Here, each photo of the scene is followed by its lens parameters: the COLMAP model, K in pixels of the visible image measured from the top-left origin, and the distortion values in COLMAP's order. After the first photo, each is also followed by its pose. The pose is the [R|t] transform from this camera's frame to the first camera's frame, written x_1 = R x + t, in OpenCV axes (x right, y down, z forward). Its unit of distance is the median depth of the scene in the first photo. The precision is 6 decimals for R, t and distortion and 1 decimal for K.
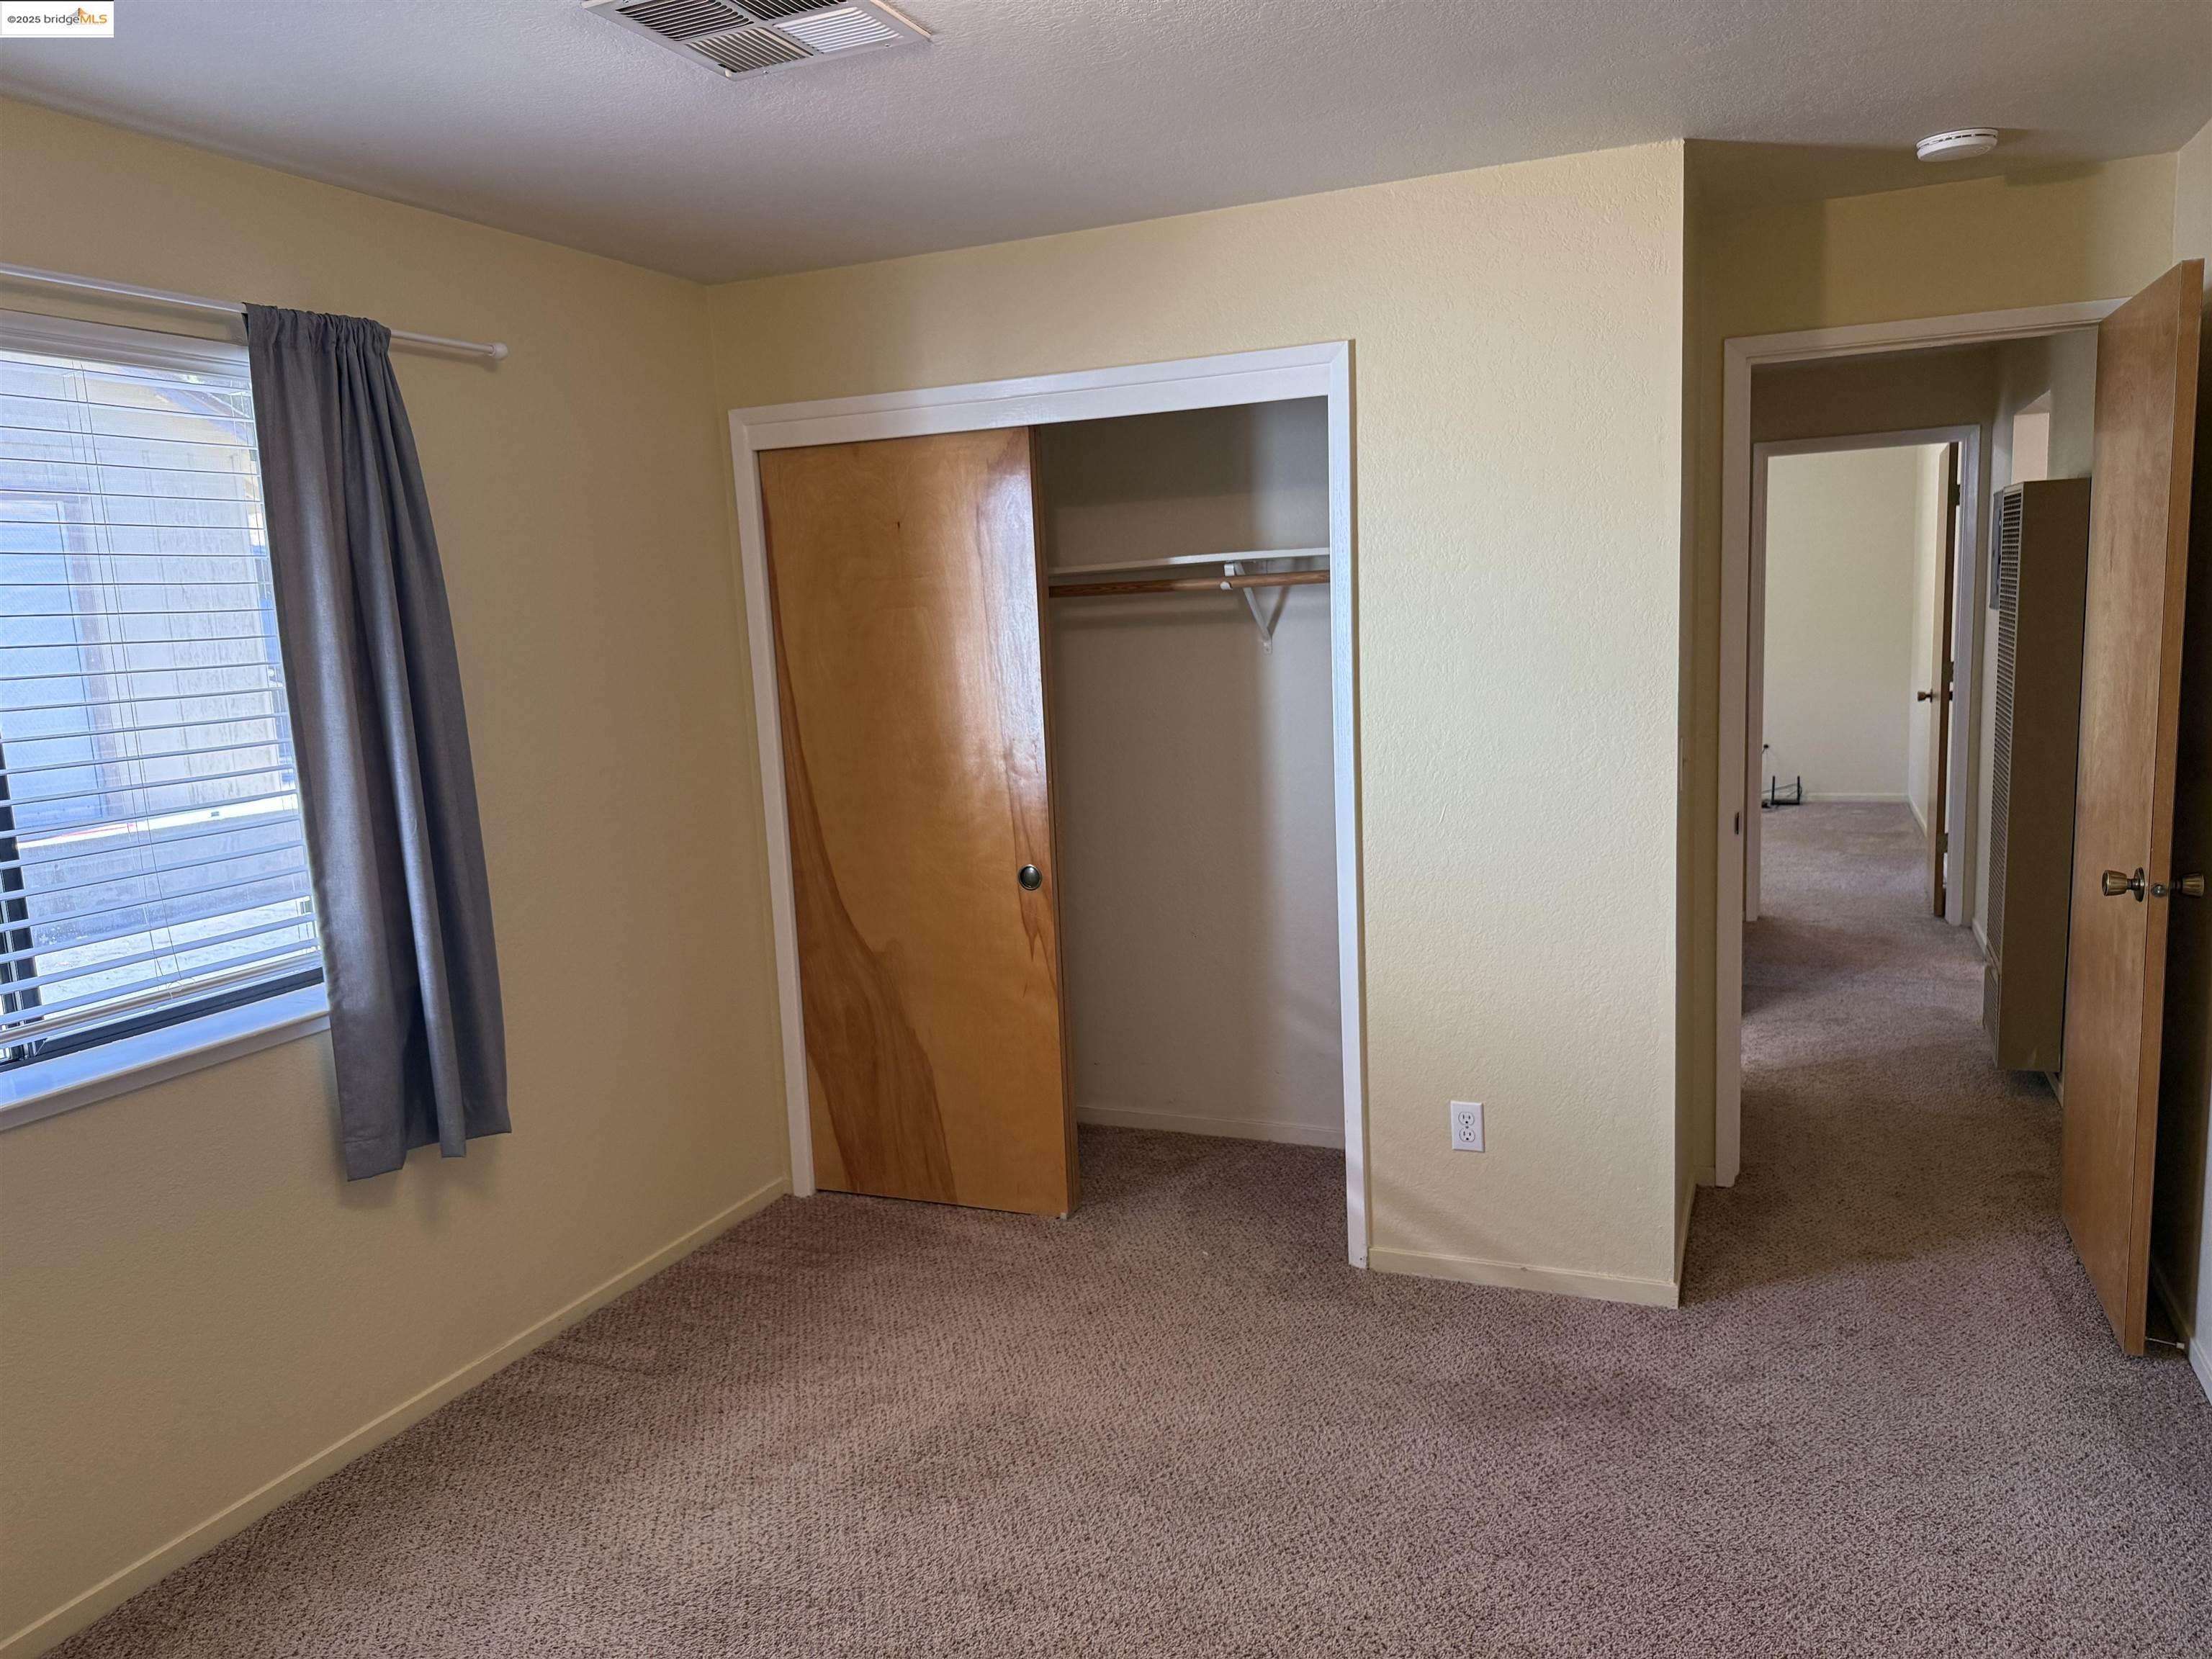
lens RADIAL K [[1550.3, 0, 1106.0], [0, 1550.3, 829.5], [0, 0, 1]] dist [-0.000944, -0.000908]
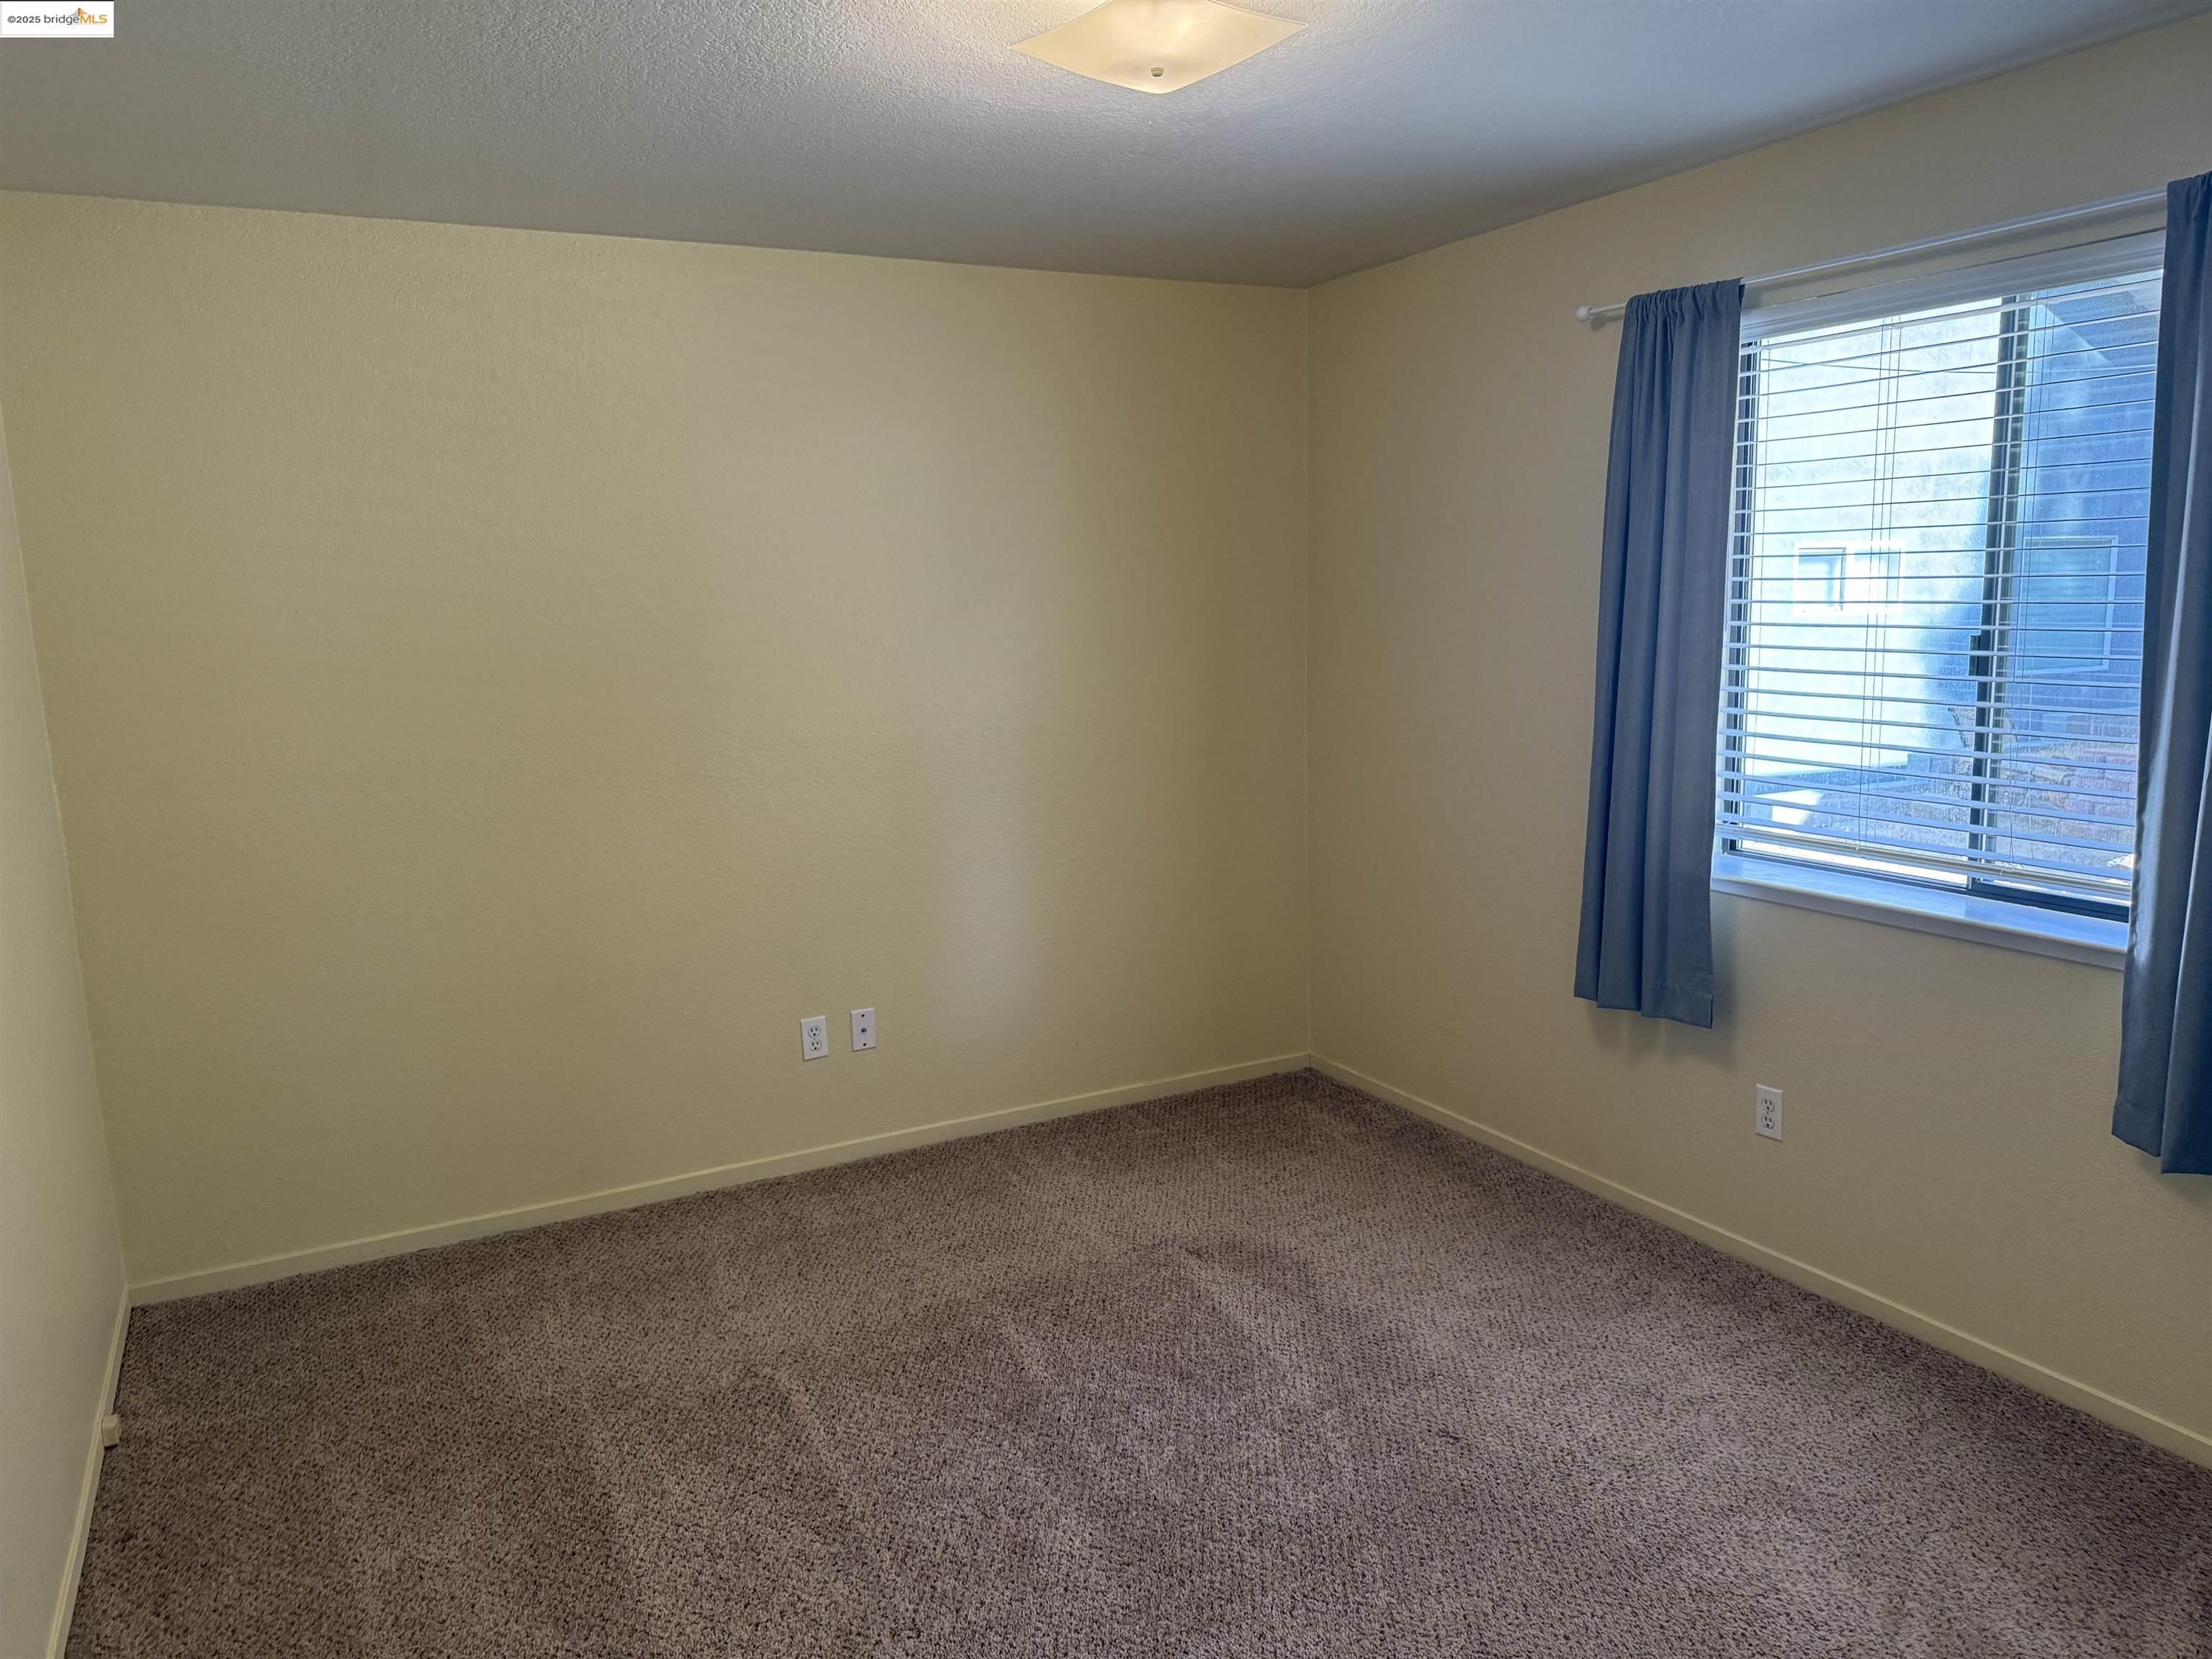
lens RADIAL K [[1550.3, 0, 1106.0], [0, 1550.3, 829.5], [0, 0, 1]] dist [-0.000944, -0.000908]
pose [[-0.621549, 0.176117, -0.763321, 0.627346], [-0.079834, 0.955087, 0.285368, -0.184850], [0.779297, 0.238310, -0.579573, 1.139524]]
